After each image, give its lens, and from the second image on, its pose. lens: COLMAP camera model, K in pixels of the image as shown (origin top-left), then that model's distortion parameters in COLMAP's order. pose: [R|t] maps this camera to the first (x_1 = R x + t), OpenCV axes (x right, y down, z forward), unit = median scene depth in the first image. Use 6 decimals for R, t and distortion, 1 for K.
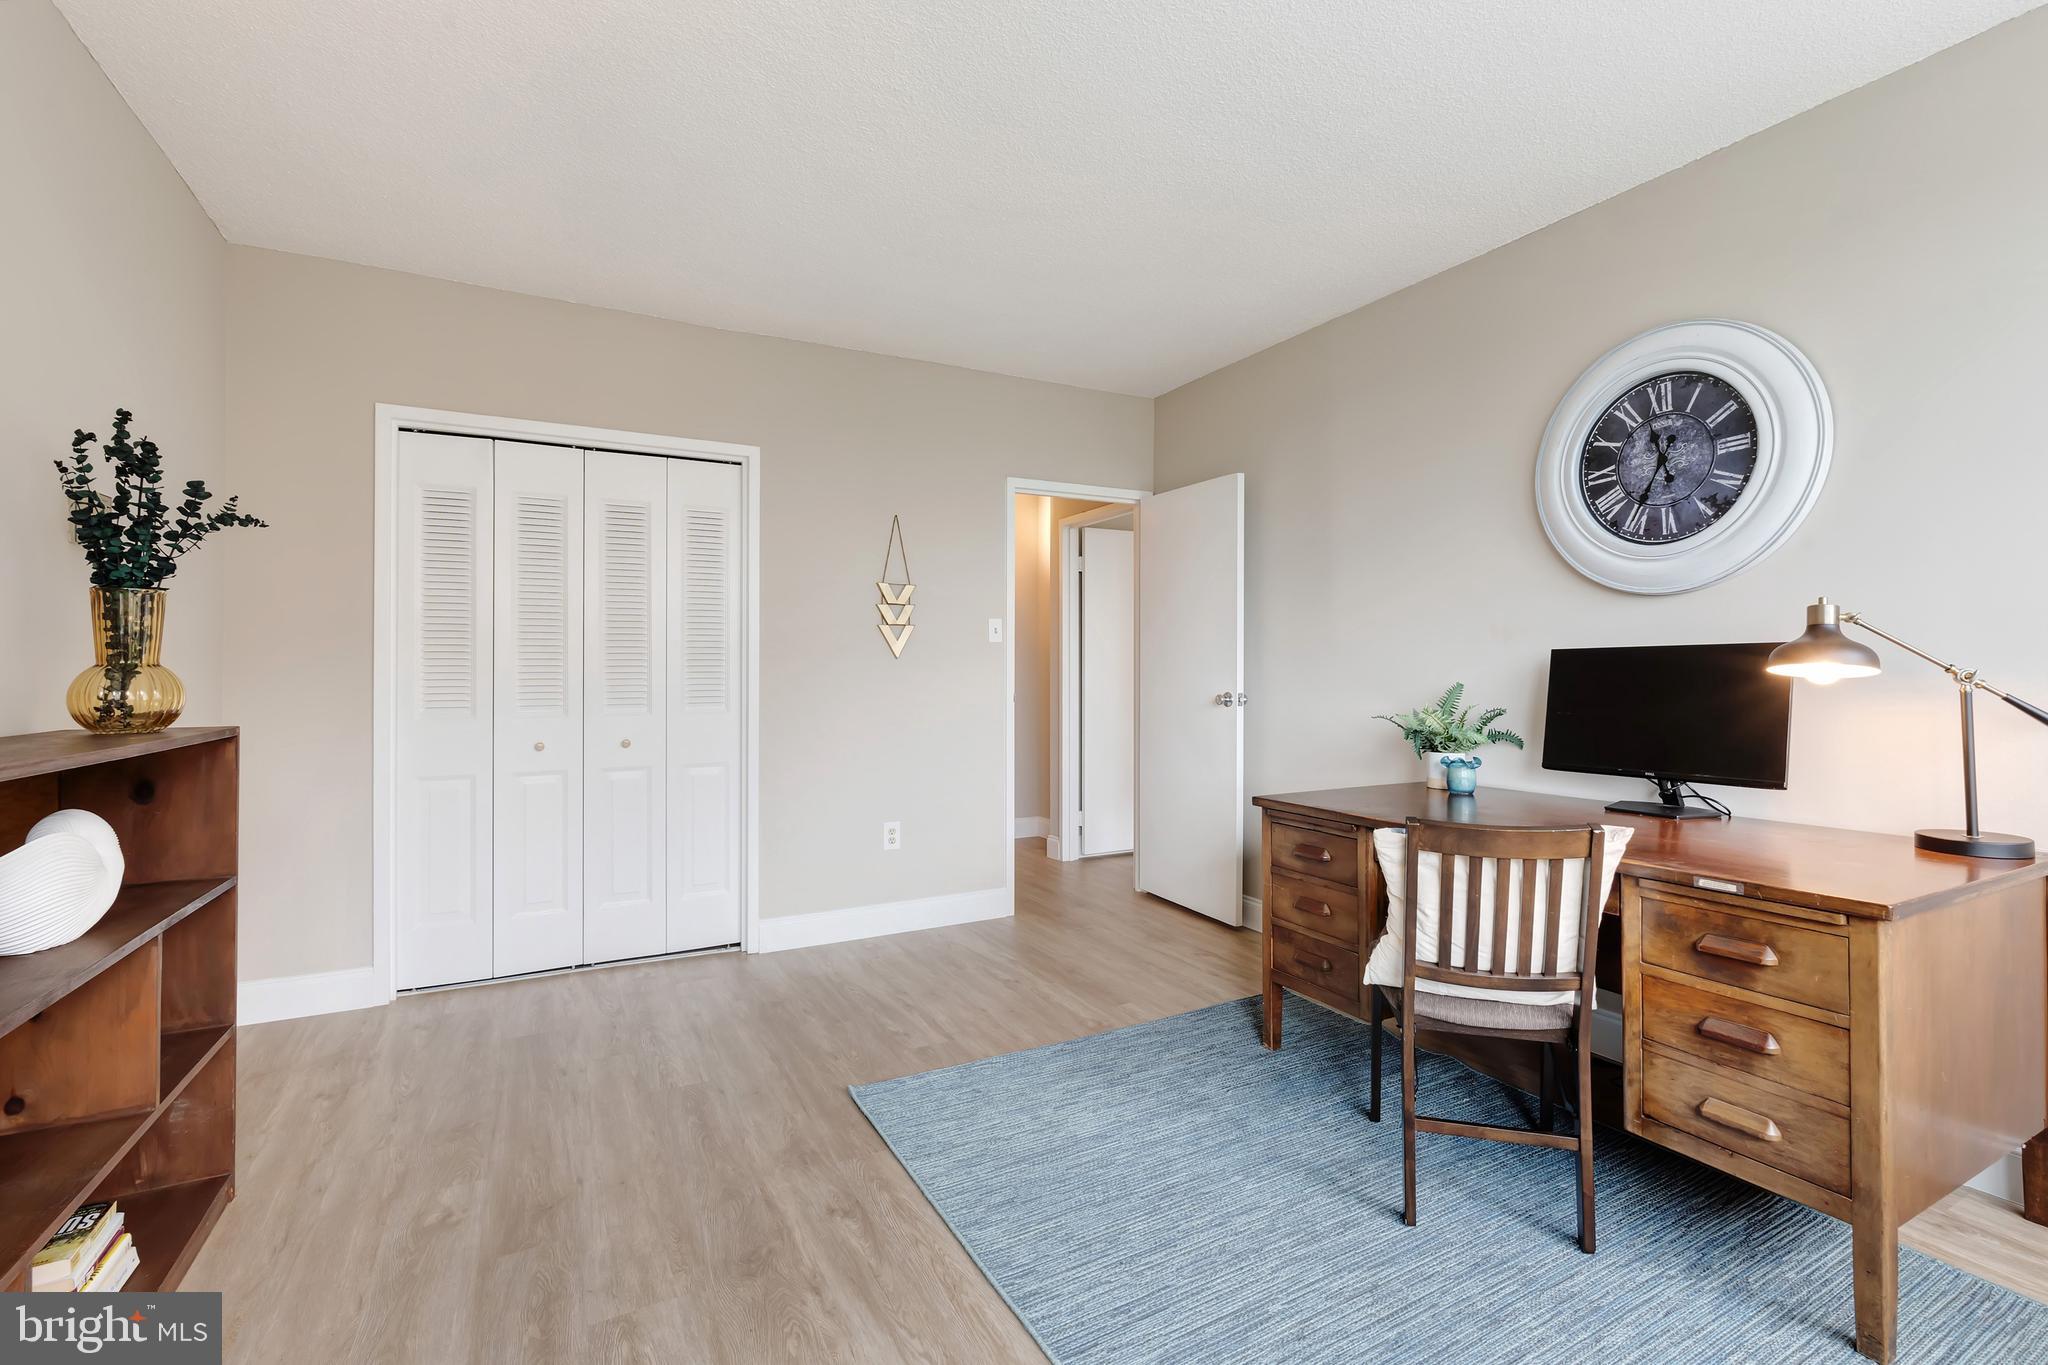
lens RADIAL K [[889.3, 0, 1015.3], [0, 889.3, 671.7], [0, 0, 1]] dist [-0.007092, 0.000435]
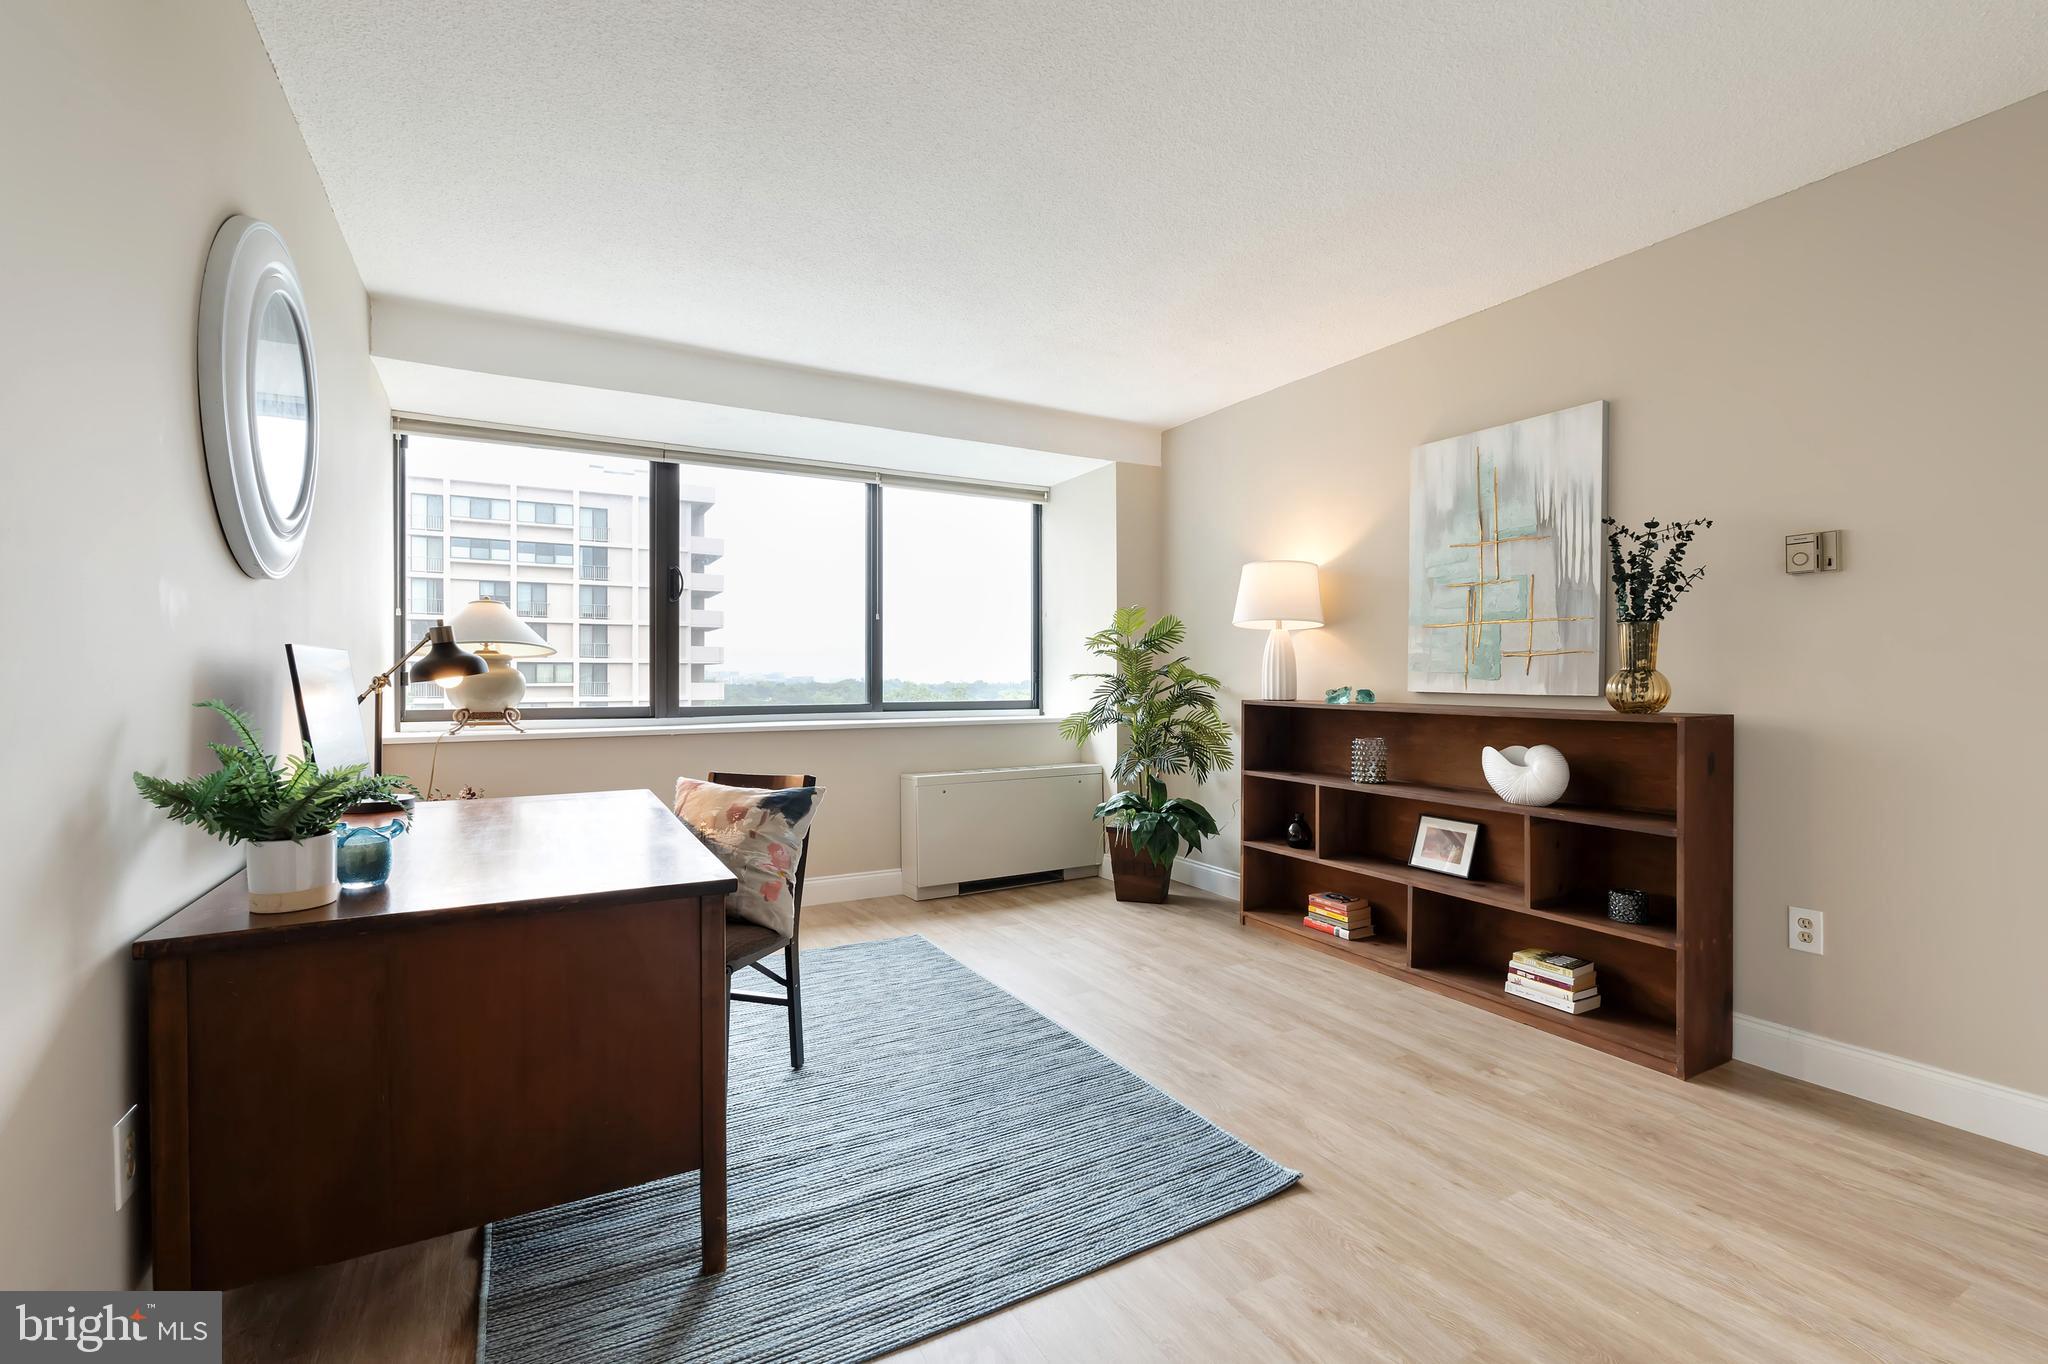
lens RADIAL K [[889.3, 0, 1002.9], [0, 889.3, 681.6], [0, 0, 1]] dist [-0.007092, 0.000435]
pose [[-0.999958, -0.000366, -0.009137, 0.086224], [-0.000391, 0.999996, 0.002814, 0.006499], [0.009136, 0.002817, -0.999954, 1.613699]]
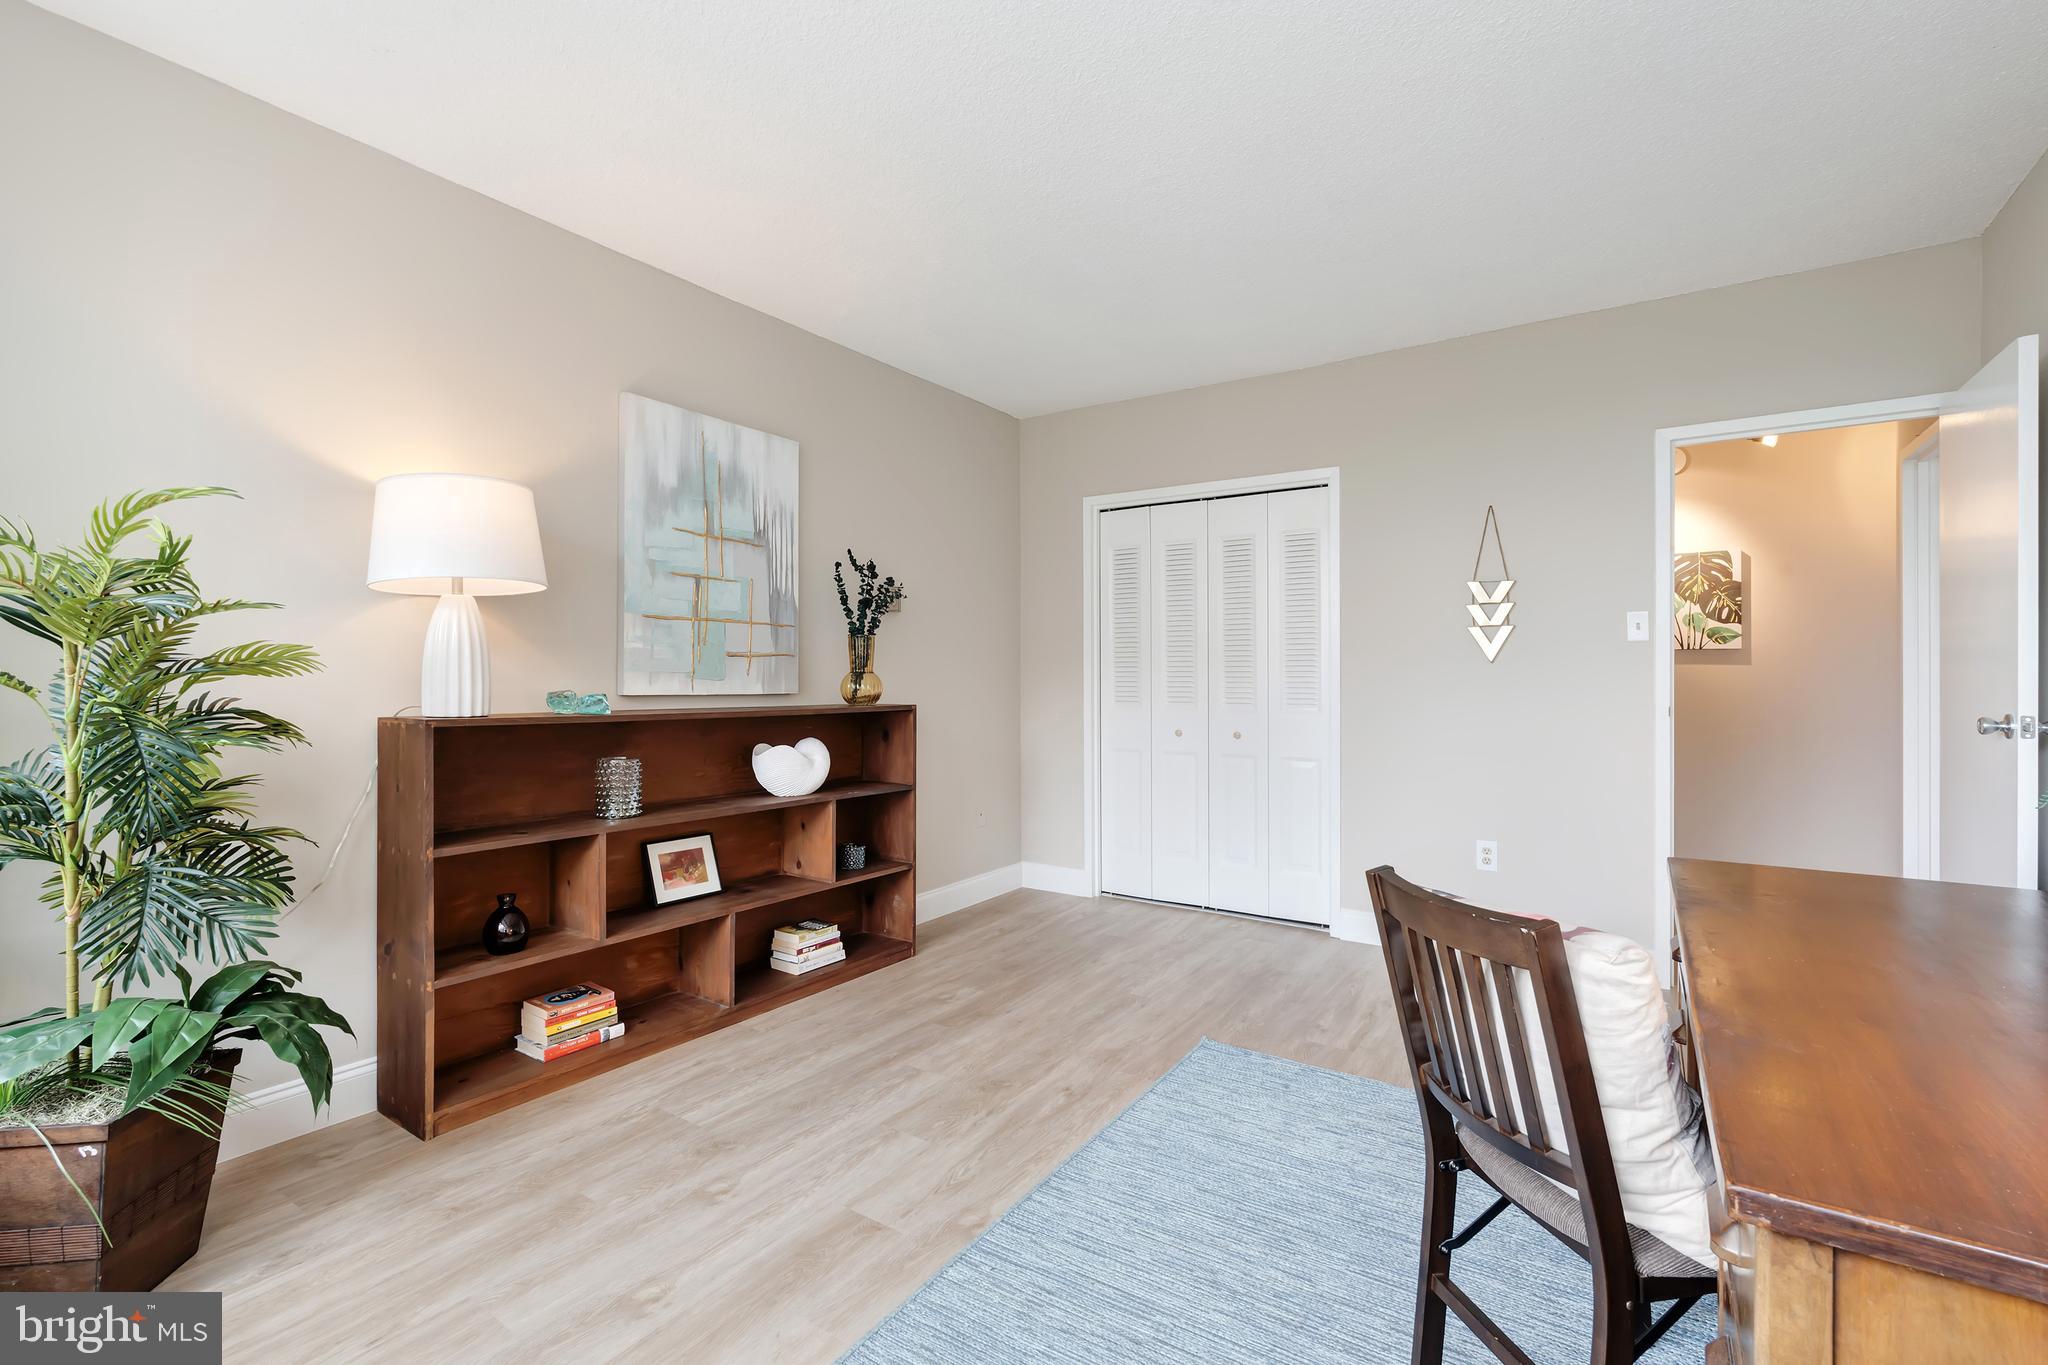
lens RADIAL K [[889.3, 0, 1060.7], [0, 889.3, 677.5], [0, 0, 1]] dist [-0.007092, 0.000435]
pose [[0.493390, 0.005552, -0.869791, 0.639194], [-0.002837, 0.999985, 0.004774, -0.003560], [0.869804, 0.000112, 0.493398, 0.238909]]
